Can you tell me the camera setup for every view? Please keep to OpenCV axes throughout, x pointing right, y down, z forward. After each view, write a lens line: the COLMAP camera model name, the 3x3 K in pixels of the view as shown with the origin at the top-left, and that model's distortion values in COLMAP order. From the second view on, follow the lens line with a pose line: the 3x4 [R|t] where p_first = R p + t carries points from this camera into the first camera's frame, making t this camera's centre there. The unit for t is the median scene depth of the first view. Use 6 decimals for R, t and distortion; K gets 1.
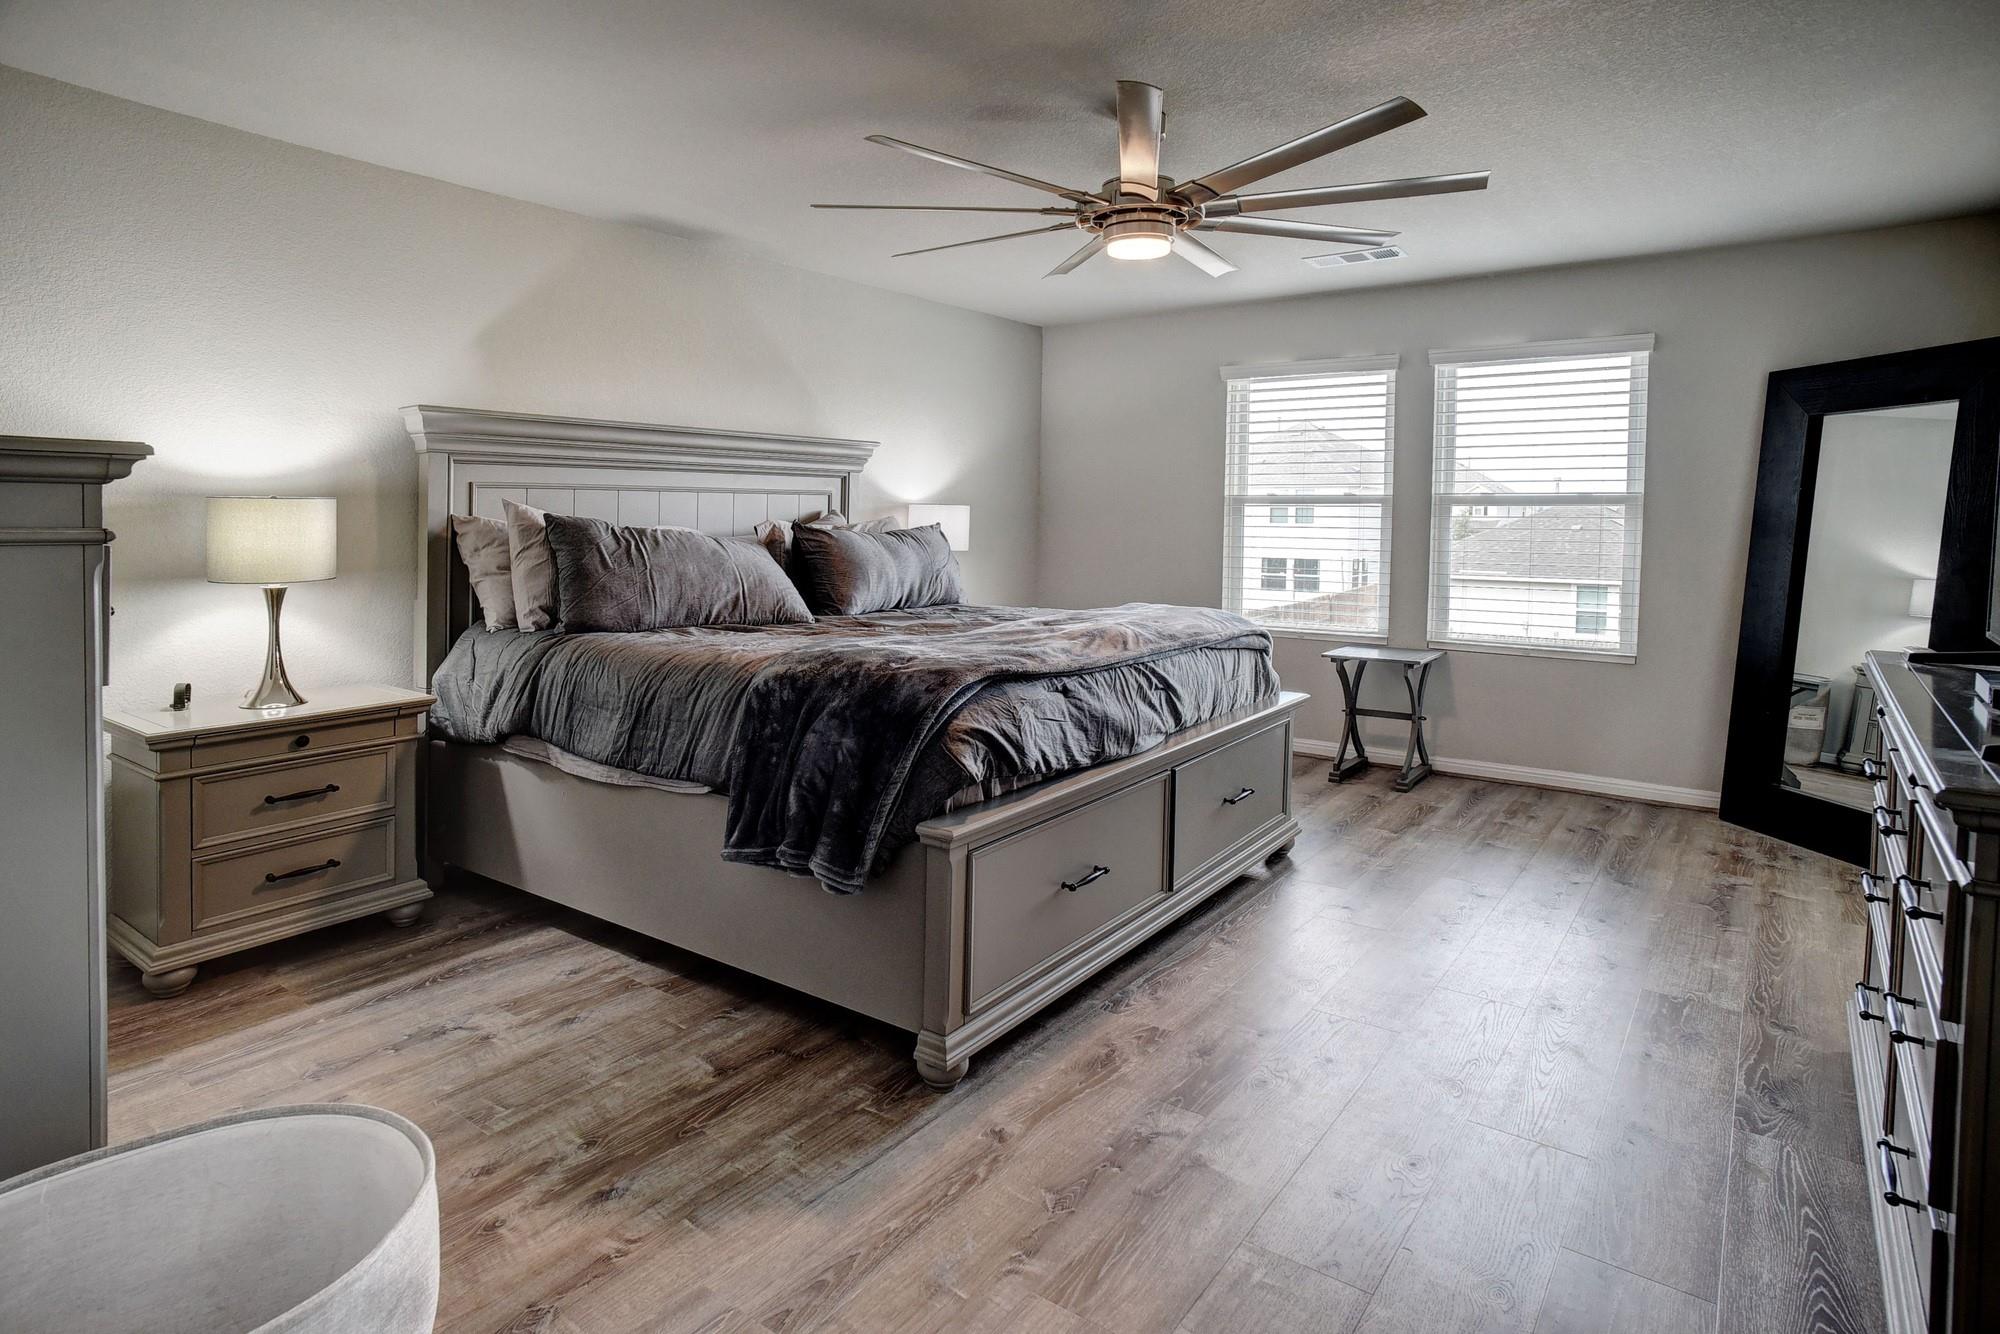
lens RADIAL K [[1065.5, 0, 1012.0], [0, 1065.5, 660.6], [0, 0, 1]] dist [-0.062659, 0.044855]
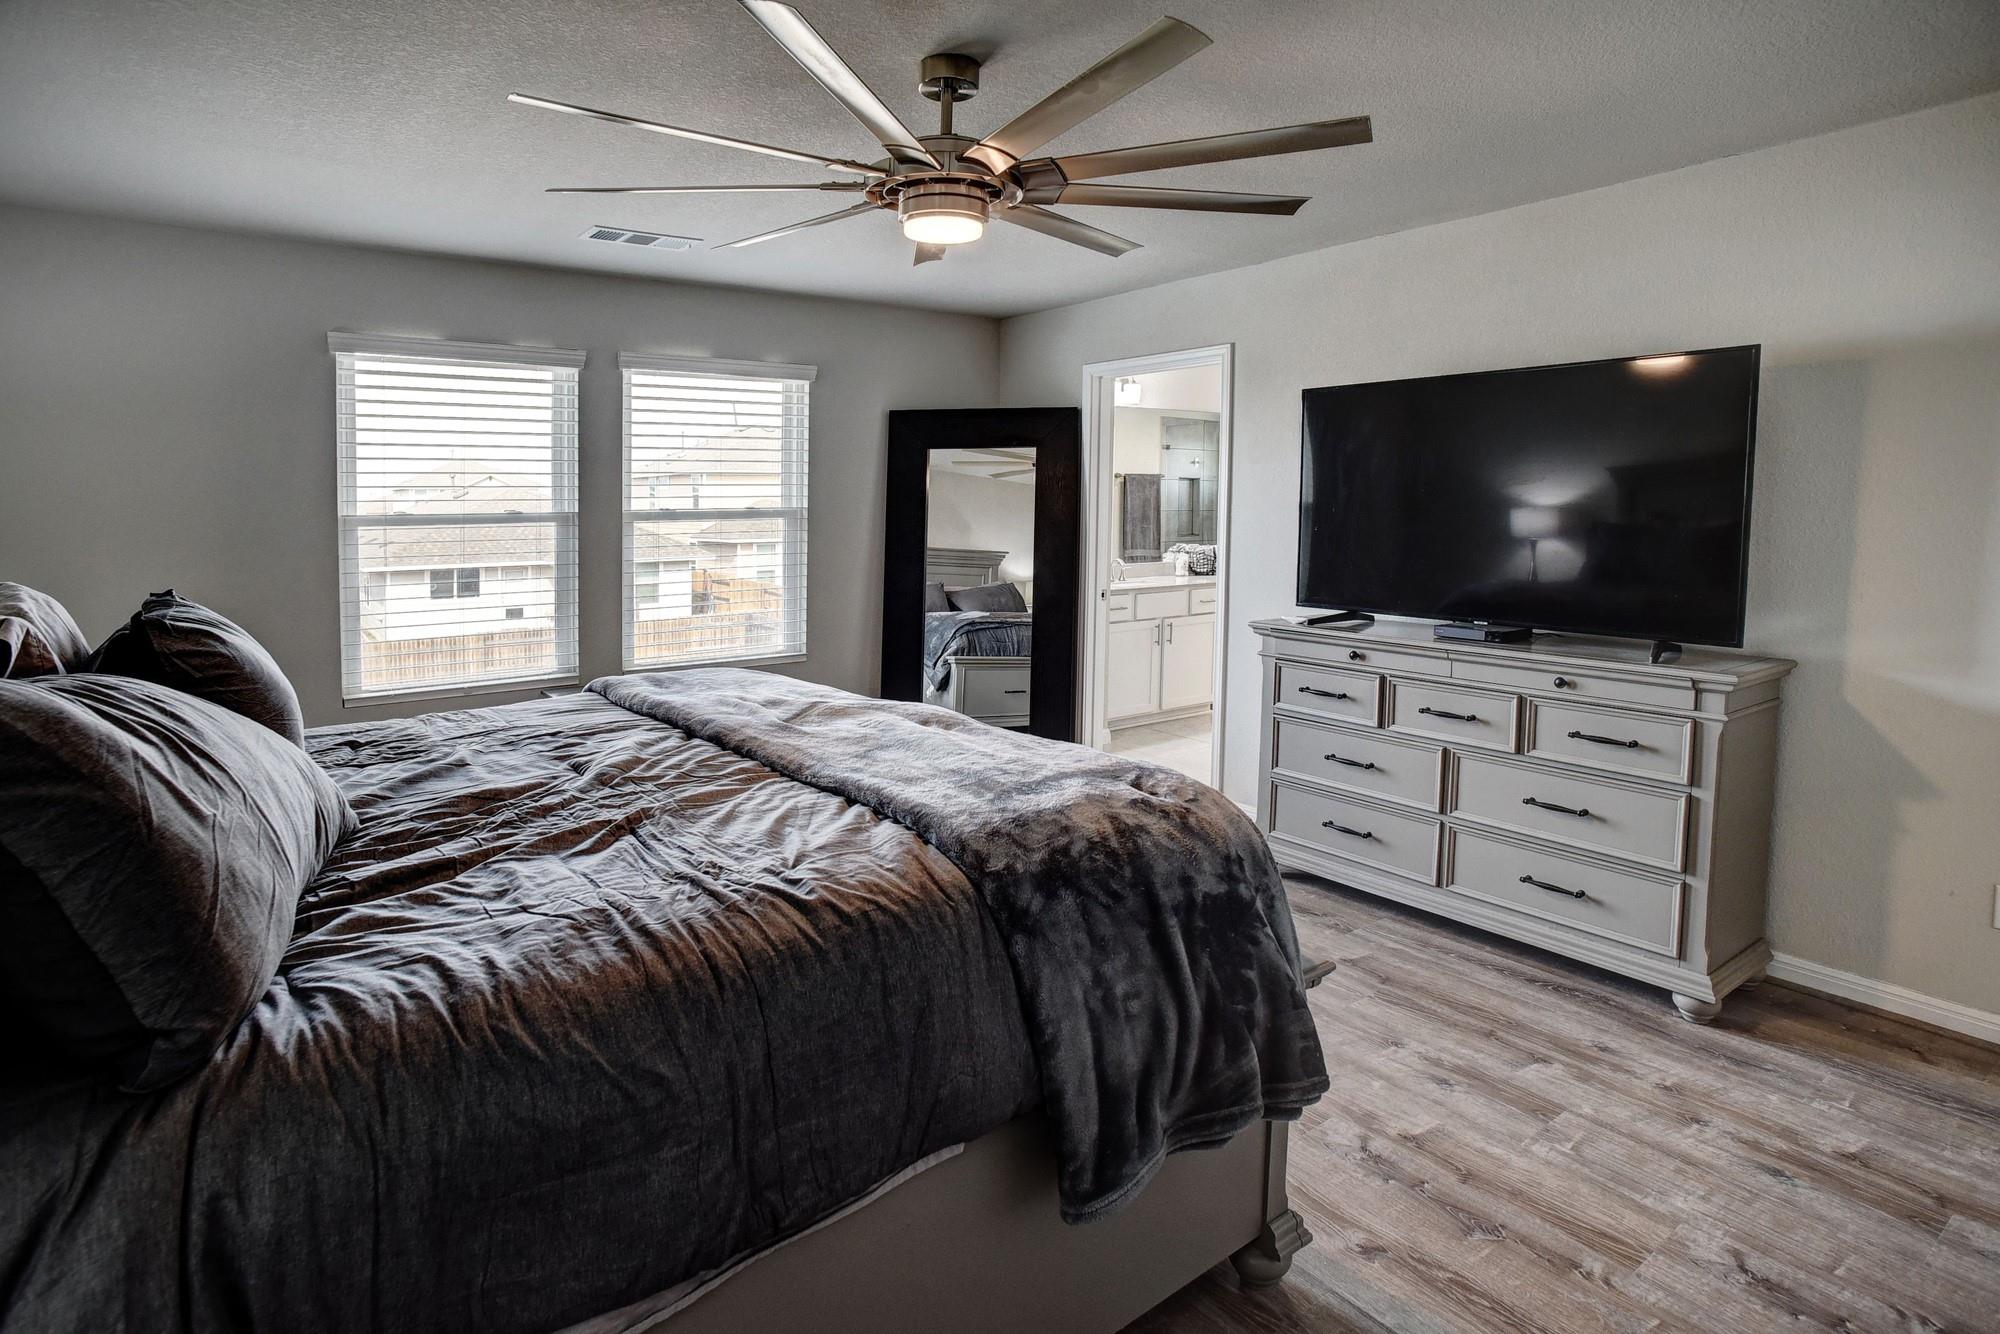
lens RADIAL K [[1065.5, 0, 1012.0], [0, 1065.5, 660.6], [0, 0, 1]] dist [-0.062659, 0.044855]
pose [[0.283775, -0.147309, 0.947508, -0.644927], [0.143451, 0.983531, 0.109946, -0.140171], [-0.948100, 0.104721, 0.300233, 0.714626]]
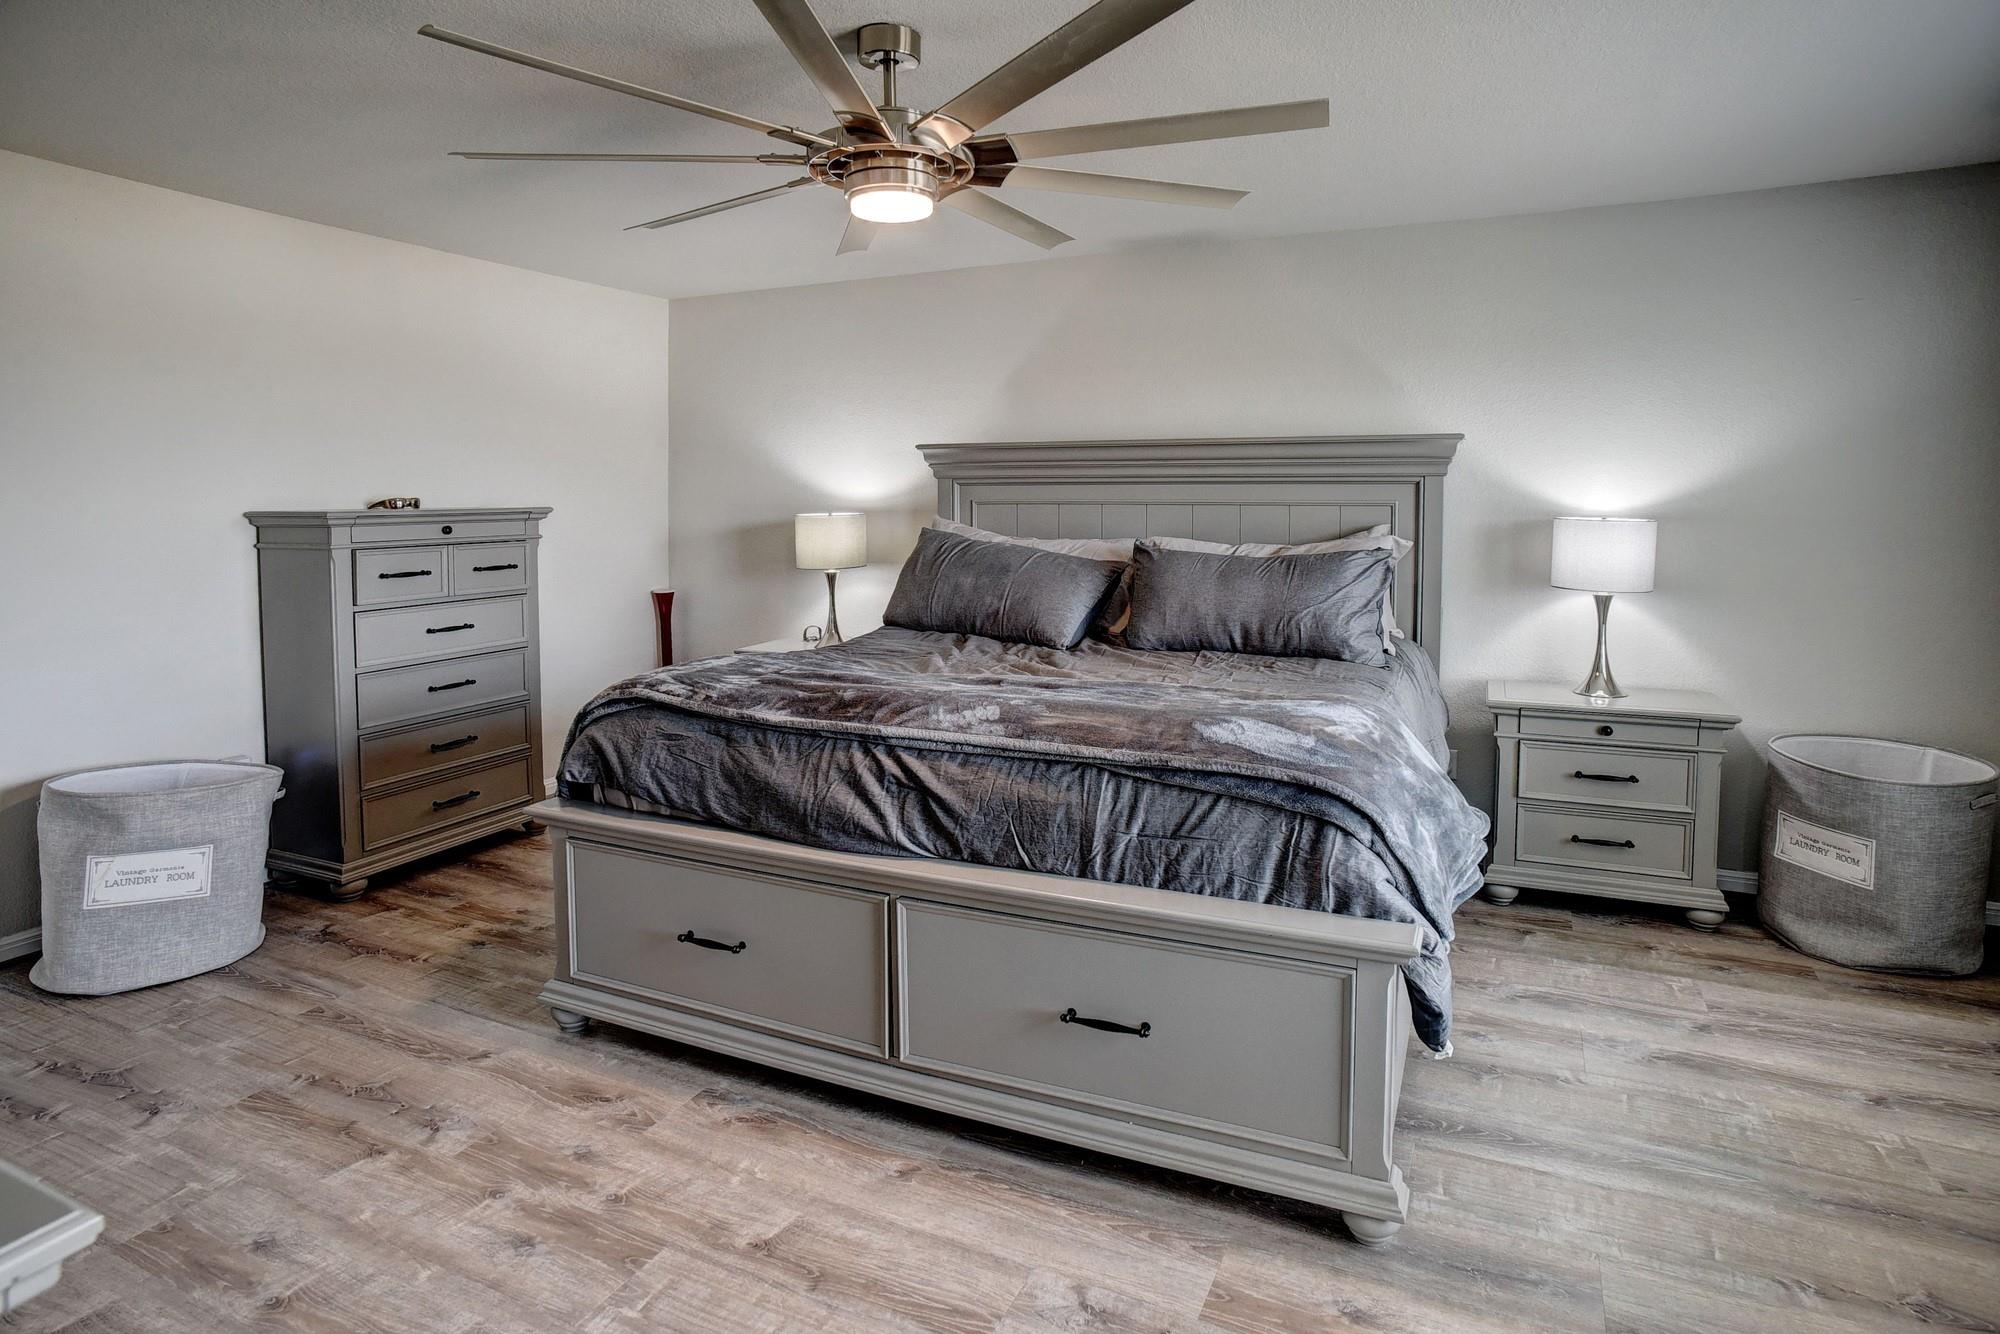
lens RADIAL K [[1065.5, 0, 1012.0], [0, 1065.5, 660.6], [0, 0, 1]] dist [-0.062659, 0.044855]
pose [[0.193298, 0.138493, -0.971316, 0.893758], [-0.132332, 0.984622, 0.114055, -0.158720], [0.972175, 0.106490, 0.208652, 0.956798]]
